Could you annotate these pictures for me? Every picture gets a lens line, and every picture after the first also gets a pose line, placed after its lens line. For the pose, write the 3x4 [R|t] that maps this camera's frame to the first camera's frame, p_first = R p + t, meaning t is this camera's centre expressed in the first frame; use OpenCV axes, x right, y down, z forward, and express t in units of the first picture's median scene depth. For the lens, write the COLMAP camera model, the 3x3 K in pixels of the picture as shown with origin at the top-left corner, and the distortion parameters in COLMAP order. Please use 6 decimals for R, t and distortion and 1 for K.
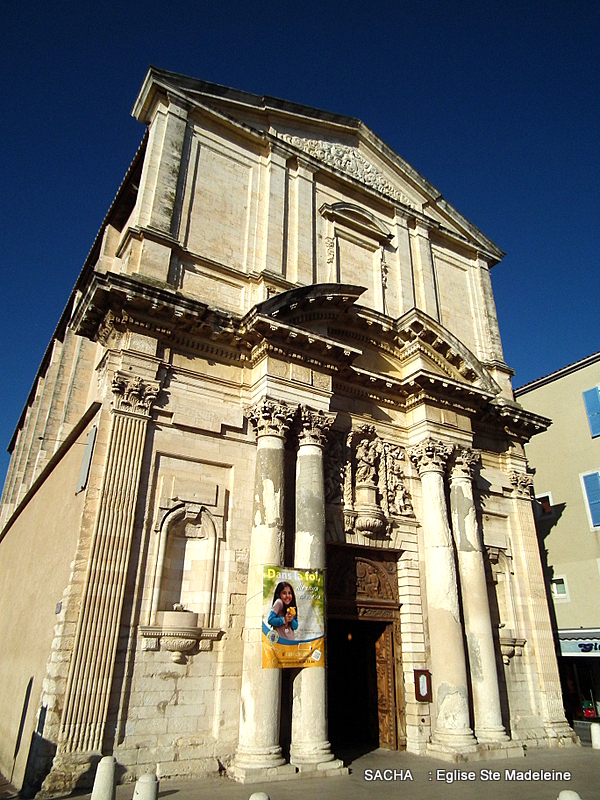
lens RADIAL K [[547.6, 0, 303.3], [0, 547.6, 399.6], [0, 0, 1]] dist [-0.002618, -0.000221]
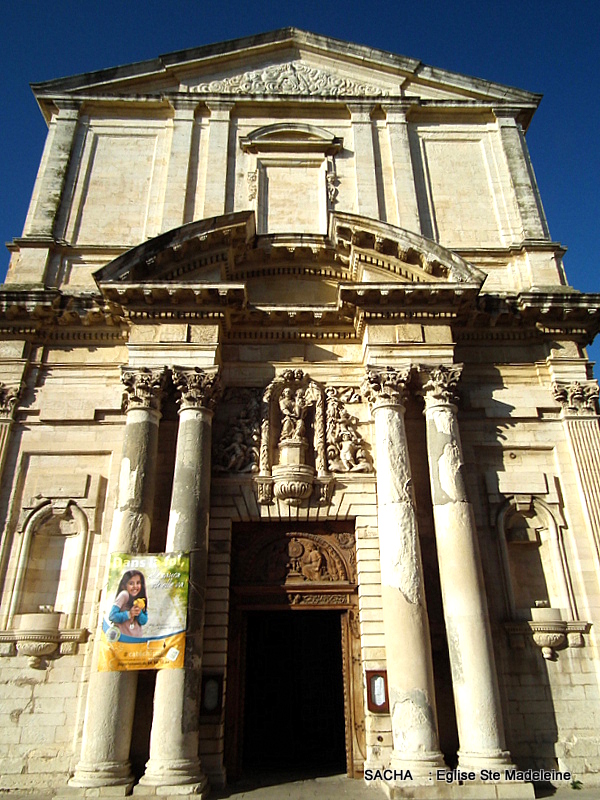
lens RADIAL K [[570.1, 0, 306.5], [0, 570.1, 403.3], [0, 0, 1]] dist [-0.001493, -0.000356]
pose [[0.866493, -0.236826, -0.439436, 0.503467], [0.234449, 0.970238, -0.060599, 0.151878], [0.440709, -0.050517, 0.896228, 0.257834]]
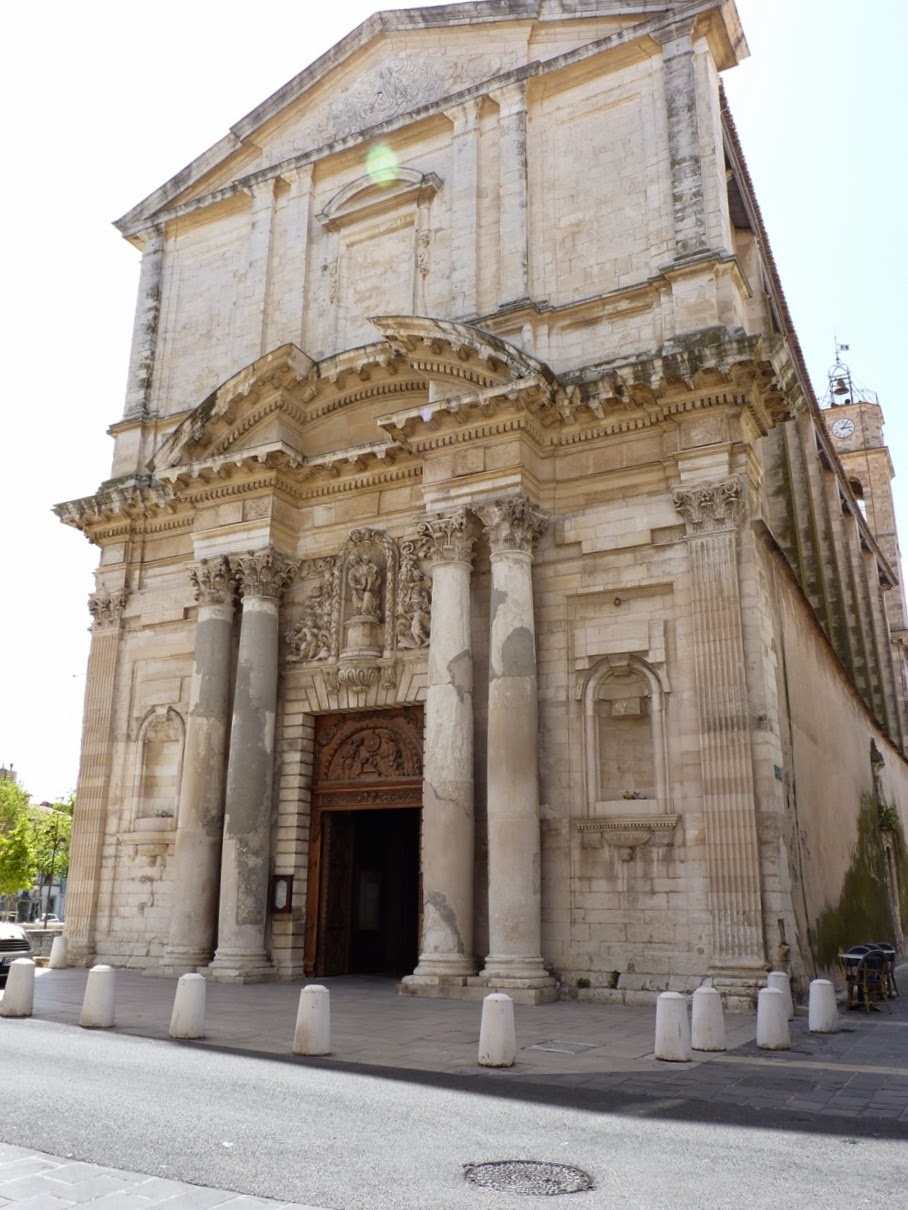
lens RADIAL K [[1011.6, 0, 454.0], [0, 1011.6, 605.0], [0, 0, 1]] dist [-0.022448, -0.003110]
pose [[0.506515, -0.255069, -0.823640, 1.185839], [0.360662, 0.930336, -0.066314, 0.257731], [0.783177, -0.263466, 0.563223, 0.380555]]
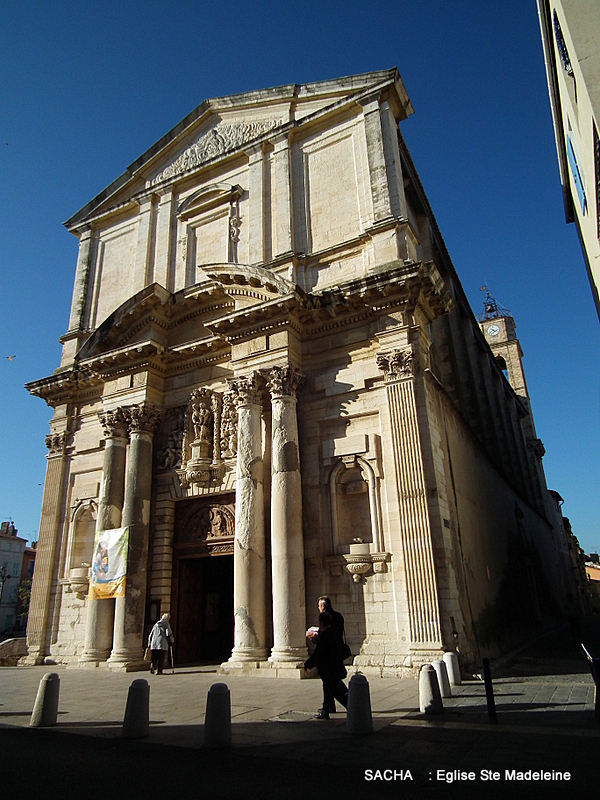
lens RADIAL K [[547.6, 0, 303.3], [0, 547.6, 399.6], [0, 0, 1]] dist [-0.002618, -0.000221]
pose [[0.506691, -0.335180, -0.794304, 1.134835], [0.400294, 0.907462, -0.127581, 0.300192], [0.763563, -0.253311, 0.593973, 0.499310]]
